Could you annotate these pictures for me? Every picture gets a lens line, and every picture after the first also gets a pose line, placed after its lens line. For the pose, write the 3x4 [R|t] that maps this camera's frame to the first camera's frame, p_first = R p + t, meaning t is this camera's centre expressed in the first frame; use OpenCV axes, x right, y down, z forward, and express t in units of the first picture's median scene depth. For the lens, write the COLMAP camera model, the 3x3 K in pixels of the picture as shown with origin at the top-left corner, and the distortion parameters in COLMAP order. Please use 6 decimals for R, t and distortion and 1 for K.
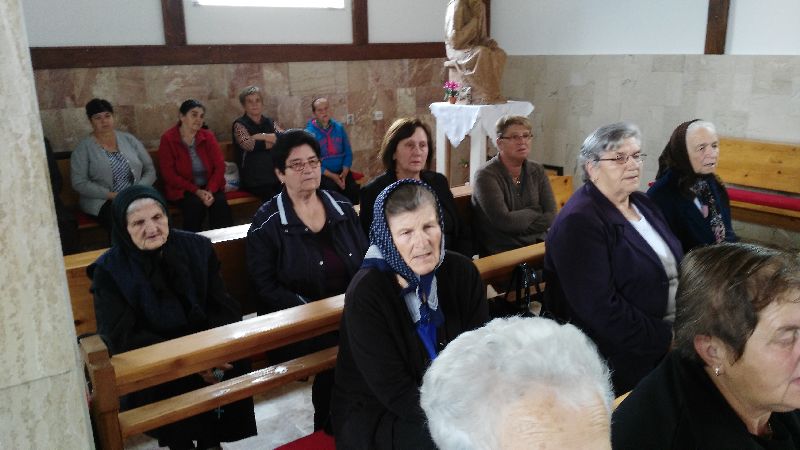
lens RADIAL K [[654.4, 0, 400.0], [0, 654.4, 225.0], [0, 0, 1]] dist [0.115577, -0.224225]
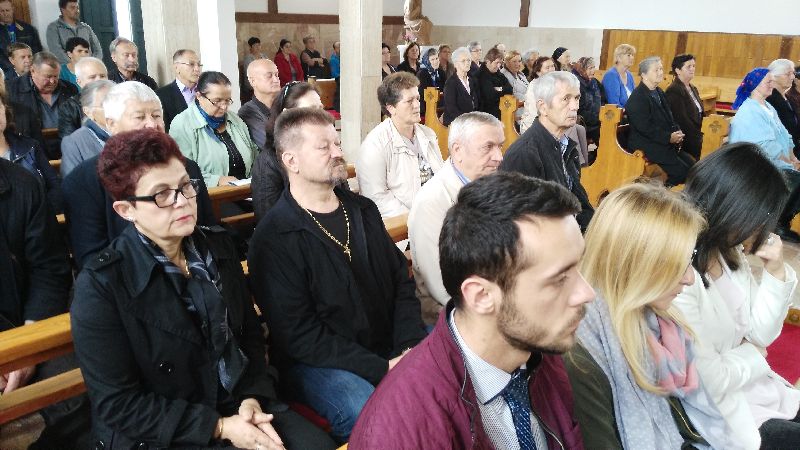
lens RADIAL K [[654.4, 0, 400.0], [0, 654.4, 225.0], [0, 0, 1]] dist [0.115577, -0.224225]
pose [[0.984648, -0.017077, 0.173716, -0.324859], [0.010339, 0.999161, 0.039617, 0.312020], [-0.174247, -0.037213, 0.983999, -1.127575]]
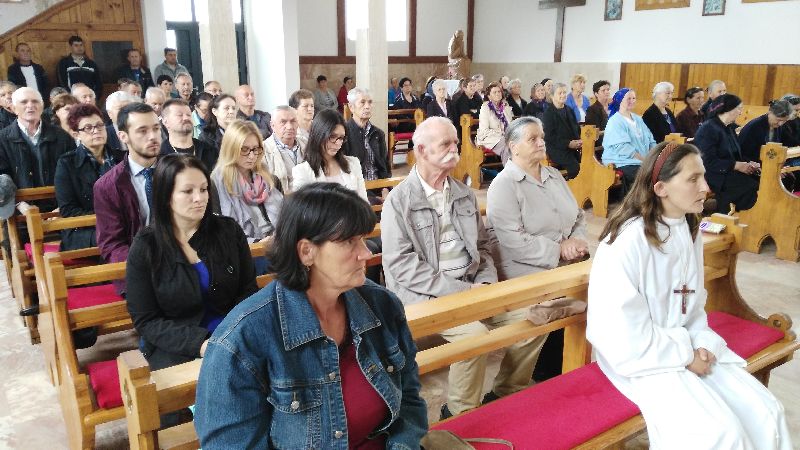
lens RADIAL K [[654.4, 0, 400.0], [0, 654.4, 225.0], [0, 0, 1]] dist [0.115577, -0.224225]
pose [[0.999251, 0.022814, -0.031245, -0.023007], [-0.023304, 0.999610, -0.015403, 0.414299], [0.030882, 0.016120, 0.999393, -1.524254]]
